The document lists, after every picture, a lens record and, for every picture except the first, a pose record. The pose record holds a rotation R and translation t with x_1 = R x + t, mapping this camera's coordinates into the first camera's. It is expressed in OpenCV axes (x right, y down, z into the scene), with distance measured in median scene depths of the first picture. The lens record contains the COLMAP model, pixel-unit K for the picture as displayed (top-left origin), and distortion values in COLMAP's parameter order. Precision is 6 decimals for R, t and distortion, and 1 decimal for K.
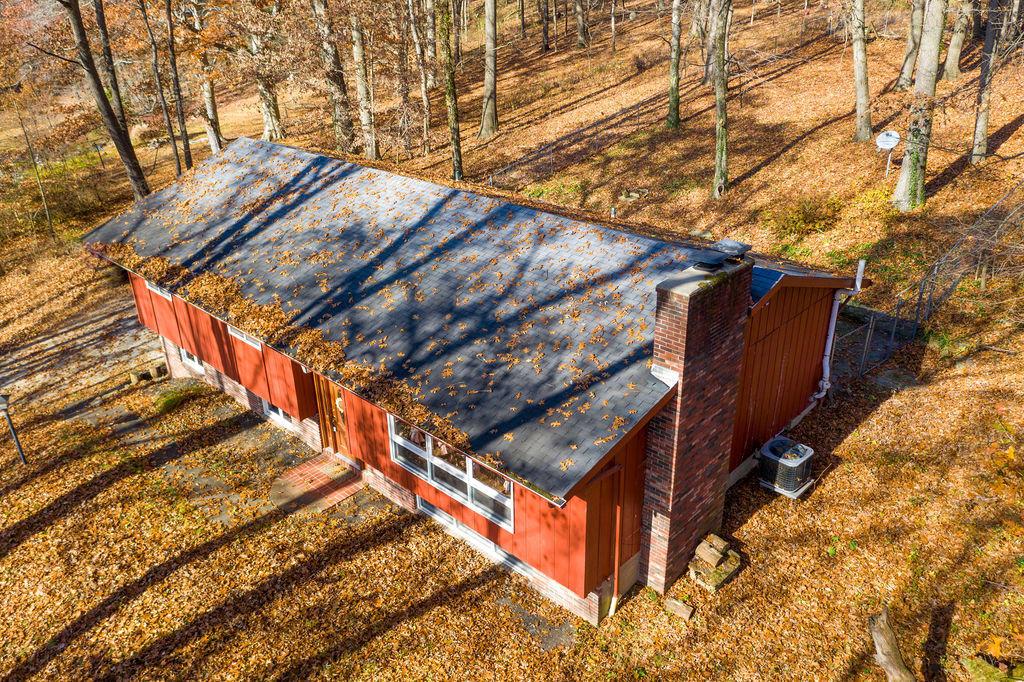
lens RADIAL K [[816.4, 0, 513.6], [0, 816.4, 329.7], [0, 0, 1]] dist [0.003683, 0.003803]
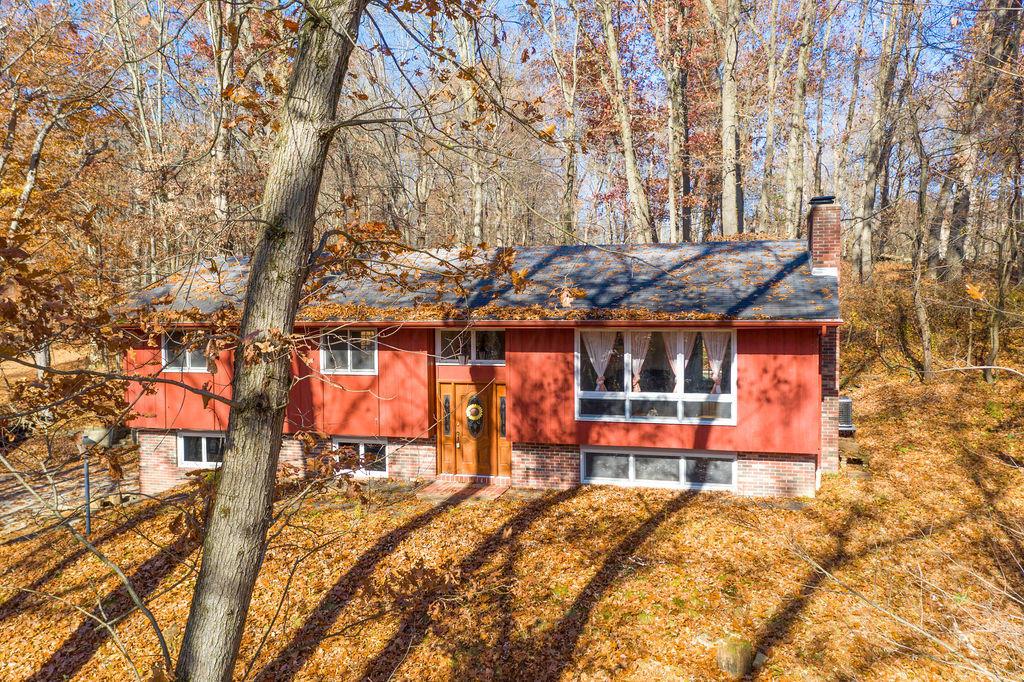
lens RADIAL K [[842.2, 0, 495.5], [0, 842.2, 343.8], [0, 0, 1]] dist [-0.004279, 0.002218]
pose [[0.895696, -0.023768, 0.444032, -0.645438], [0.192199, 0.921168, -0.338393, 0.374791], [-0.400985, 0.388439, 0.829654, 0.080587]]
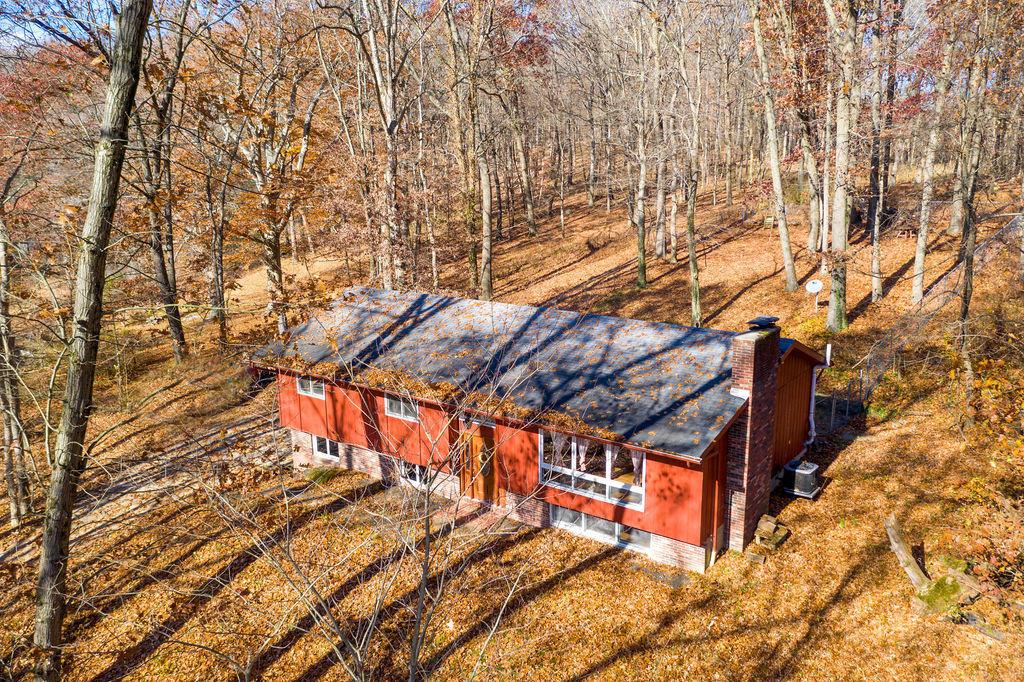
lens RADIAL K [[803.8, 0, 518.6], [0, 803.8, 338.8], [0, 0, 1]] dist [-0.000702, 0.006119]
pose [[0.992648, -0.023762, 0.118682, -0.302084], [0.049249, 0.974993, -0.216711, 0.193889], [-0.110565, 0.220963, 0.968995, -0.351210]]
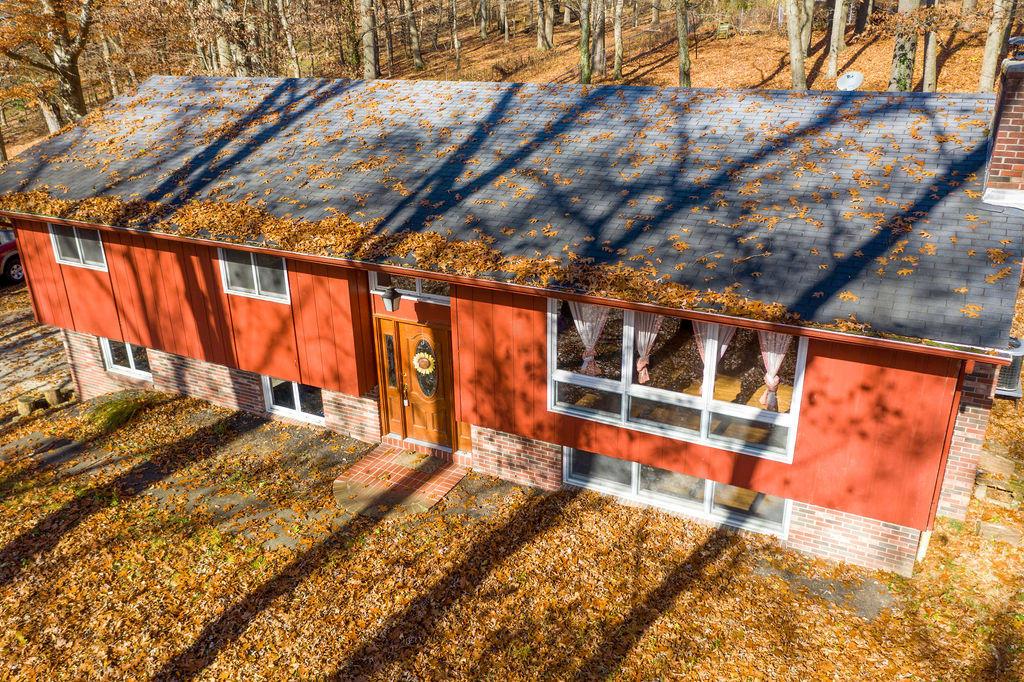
lens RADIAL K [[803.8, 0, 518.6], [0, 803.8, 338.8], [0, 0, 1]] dist [-0.000702, 0.006119]
pose [[0.960723, -0.099574, 0.259031, -0.310524], [0.116411, 0.991919, -0.050457, 0.116800], [-0.251914, 0.078629, 0.964550, 0.293507]]
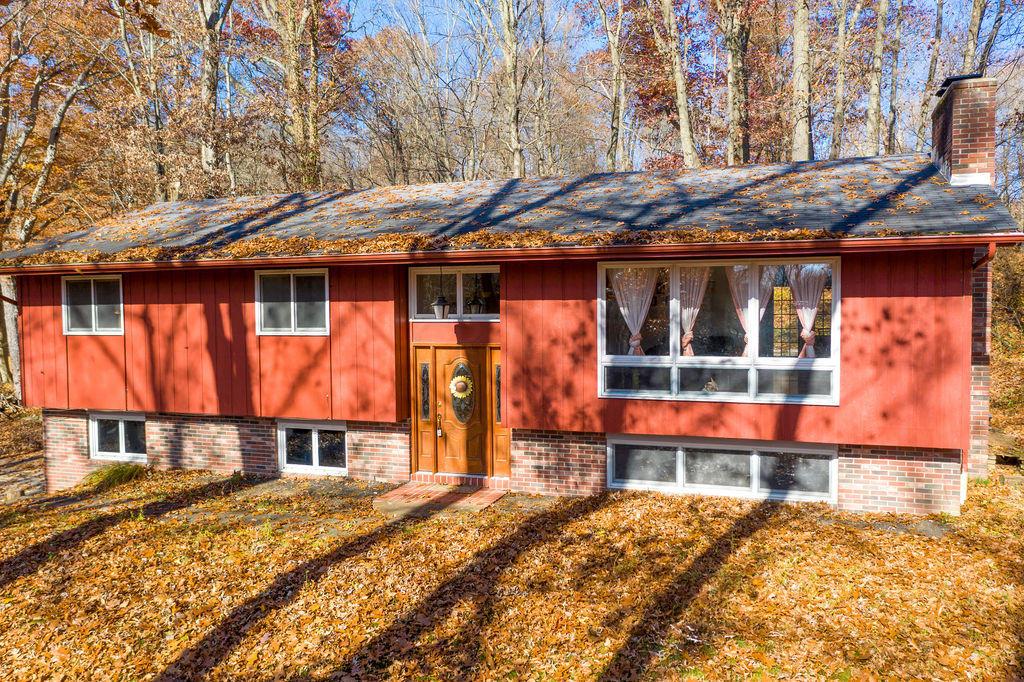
lens RADIAL K [[803.8, 0, 518.6], [0, 803.8, 338.8], [0, 0, 1]] dist [-0.000702, 0.006119]
pose [[0.916158, -0.020254, 0.400305, -0.446918], [0.173391, 0.920463, -0.350261, 0.315171], [-0.361372, 0.390304, 0.846802, 0.347199]]
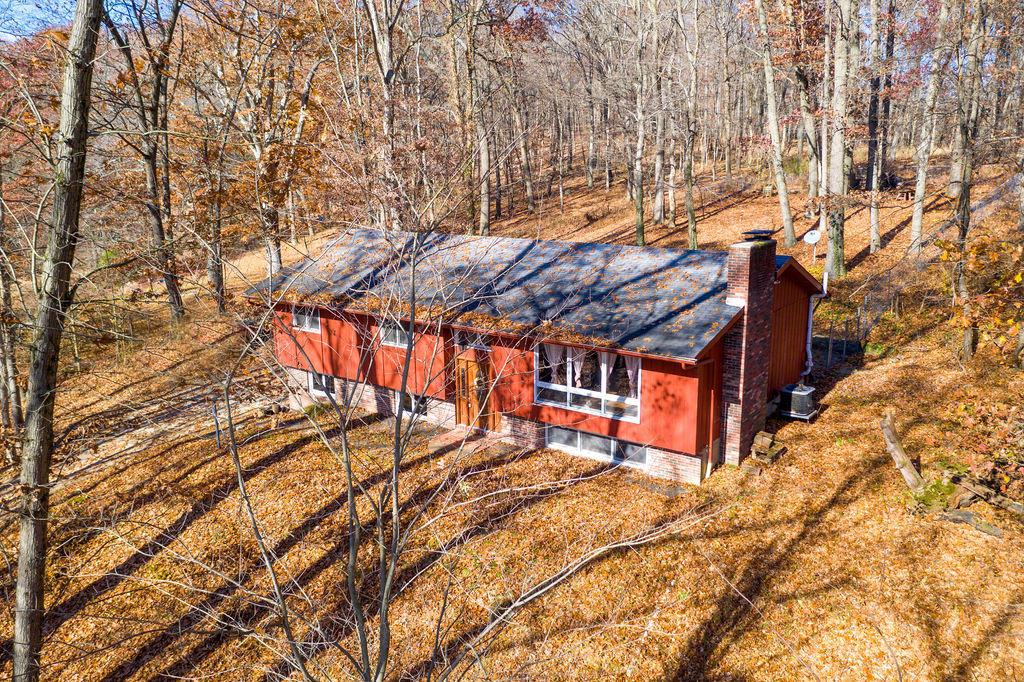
lens RADIAL K [[803.8, 0, 518.6], [0, 803.8, 338.8], [0, 0, 1]] dist [-0.000702, 0.006119]
pose [[0.992697, -0.024632, 0.118094, -0.296613], [0.050046, 0.974808, -0.217361, 0.315548], [-0.109765, 0.221683, 0.968921, -0.320268]]
